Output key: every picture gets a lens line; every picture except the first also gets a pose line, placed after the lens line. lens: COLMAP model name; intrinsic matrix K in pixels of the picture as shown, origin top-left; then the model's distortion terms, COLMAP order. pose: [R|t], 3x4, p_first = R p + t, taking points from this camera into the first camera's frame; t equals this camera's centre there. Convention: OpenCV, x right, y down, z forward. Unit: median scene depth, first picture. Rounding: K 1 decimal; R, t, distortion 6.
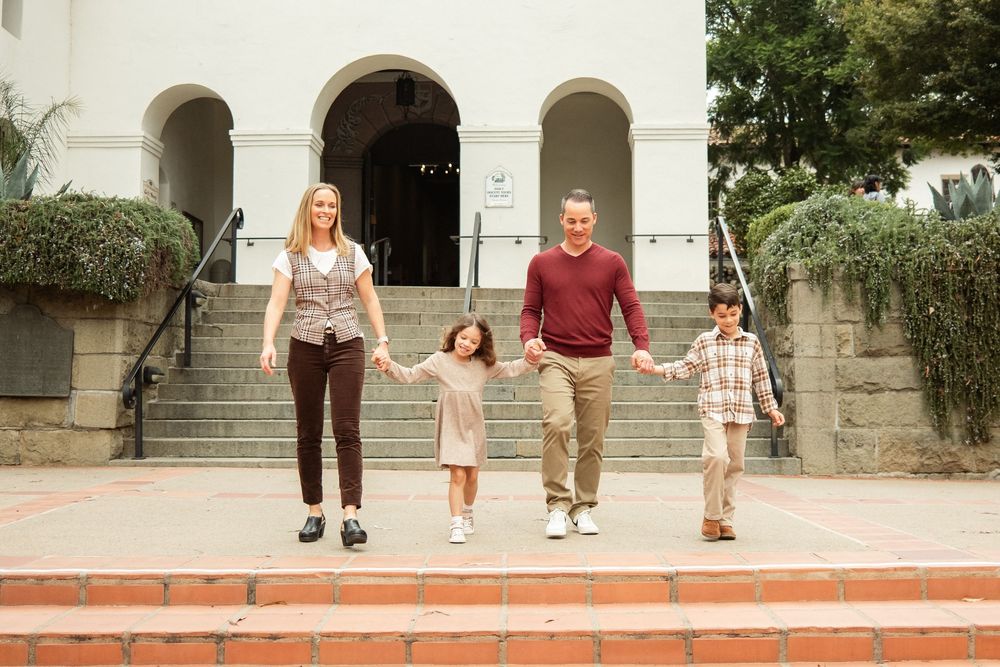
lens RADIAL K [[1220.4, 0, 505.6], [0, 1220.4, 336.7], [0, 0, 1]] dist [-0.015806, 0.000000]
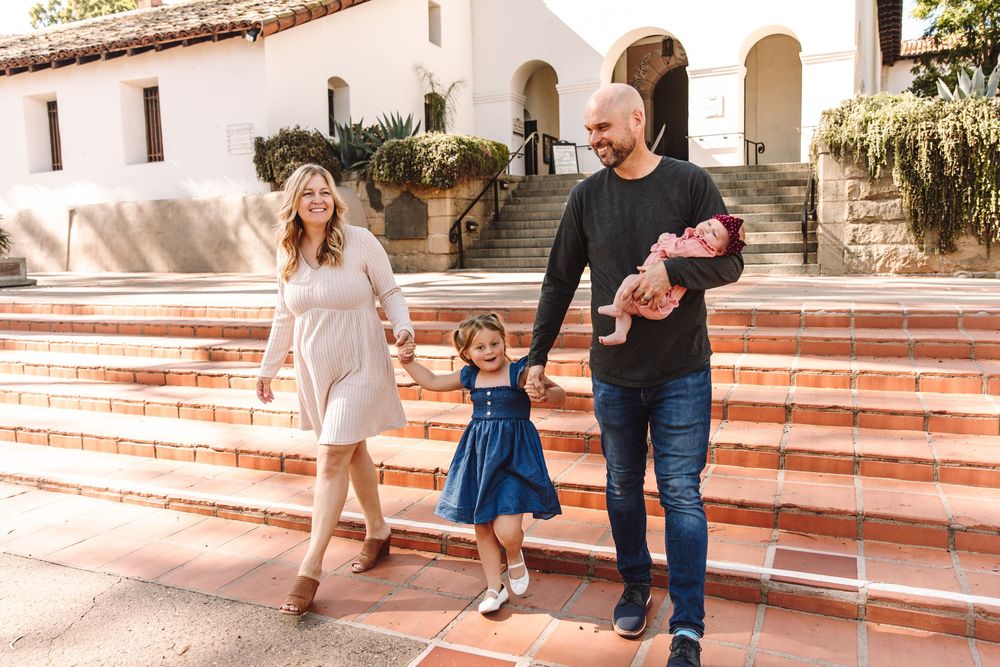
lens RADIAL K [[761.6, 0, 518.7], [0, 761.6, 320.0], [0, 0, 1]] dist [-0.001533, 0.008865]
pose [[0.914692, 0.018120, -0.403745, 0.284695], [0.042948, 0.988980, 0.141684, 0.010988], [0.401863, -0.146937, 0.903834, -0.093941]]
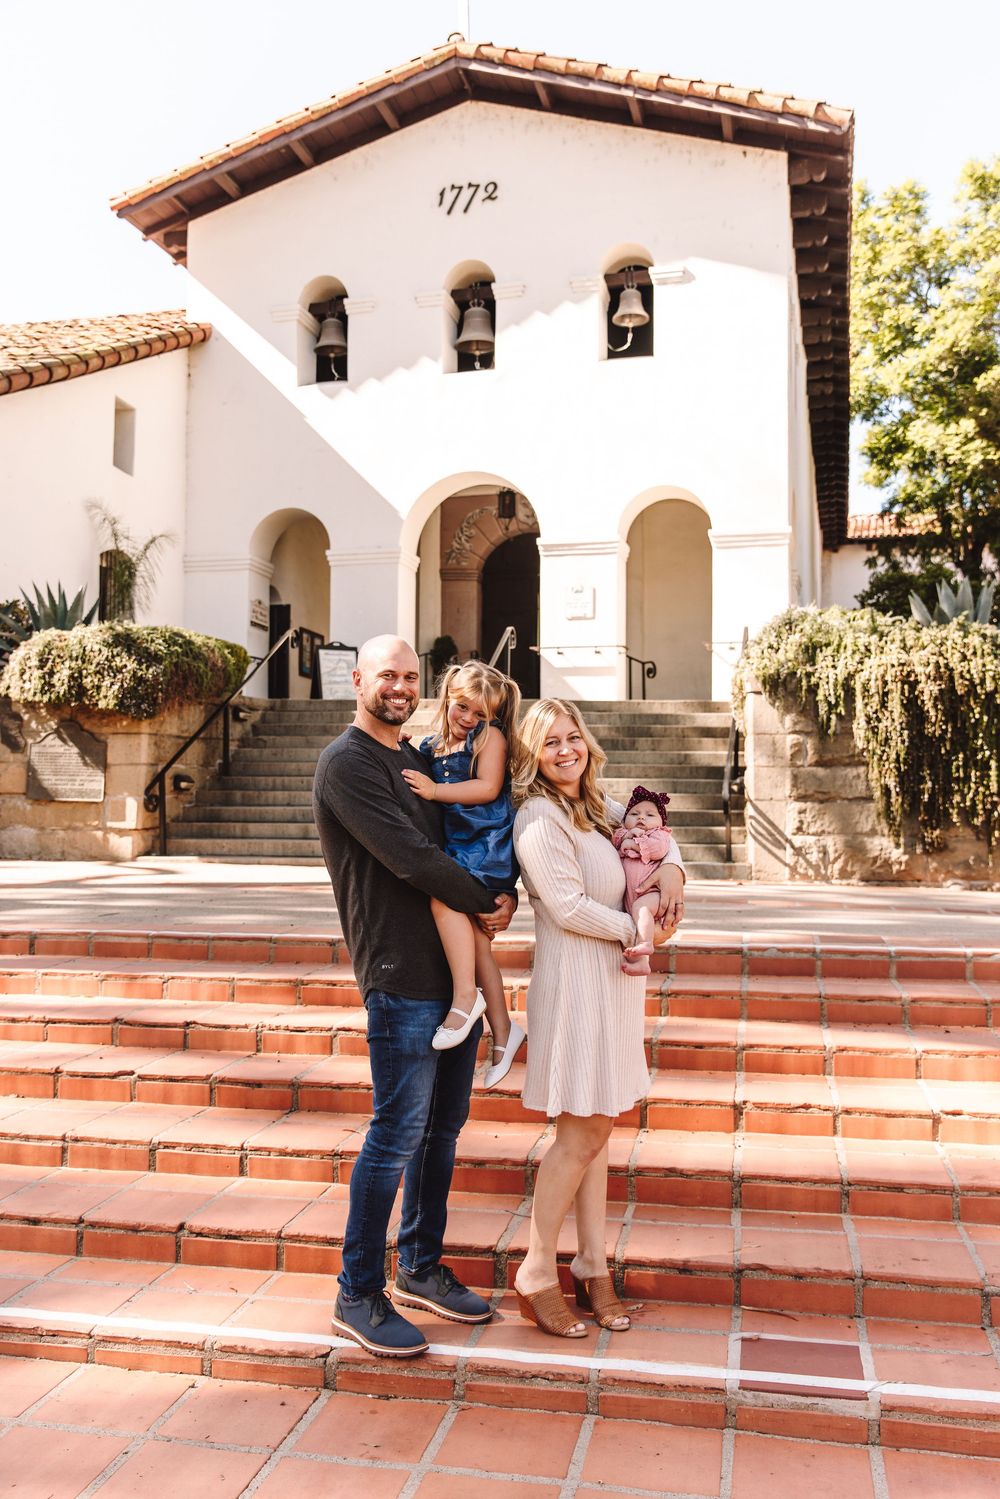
lens RADIAL K [[1312.1, 0, 500.8], [0, 1312.1, 756.2], [0, 0, 1]] dist [-0.004830, 0.024076]
pose [[0.977353, -0.001566, -0.211609, 0.269024], [0.003938, 0.999934, 0.010789, -0.005362], [0.211578, -0.011378, 0.977295, -0.134081]]
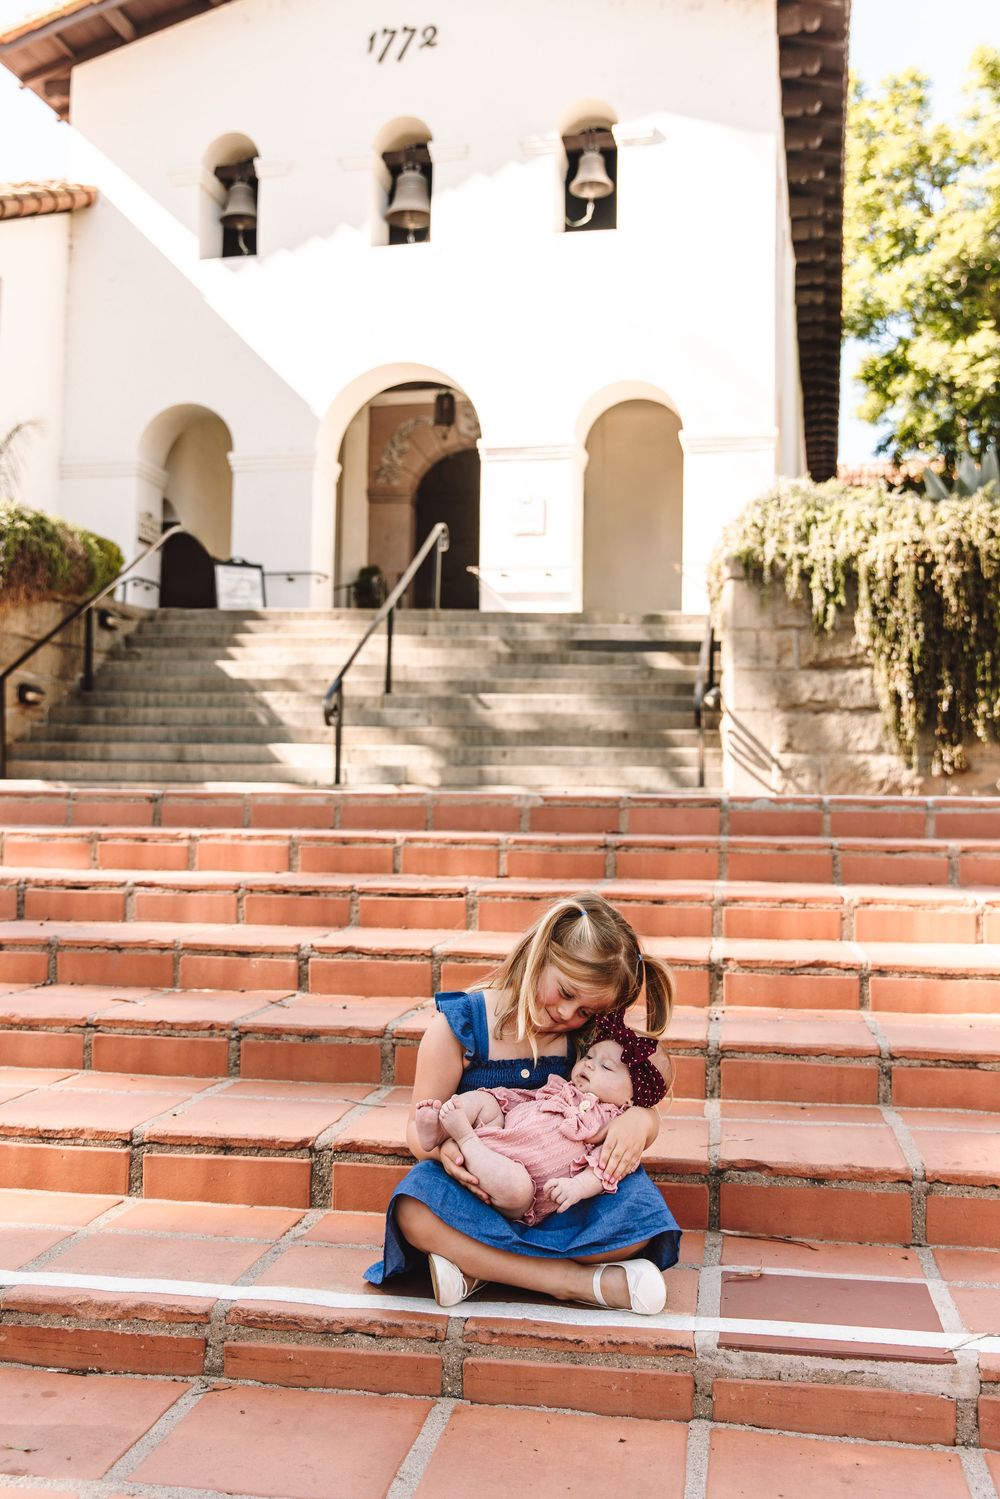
lens RADIAL K [[1454.3, 0, 493.8], [0, 1454.3, 726.0], [0, 0, 1]] dist [0.000084, 0.000000]
pose [[0.983355, 0.005689, -0.181607, 0.263292], [-0.008221, 0.999879, -0.013188, 0.070128], [0.181510, 0.014462, 0.983283, -0.011814]]
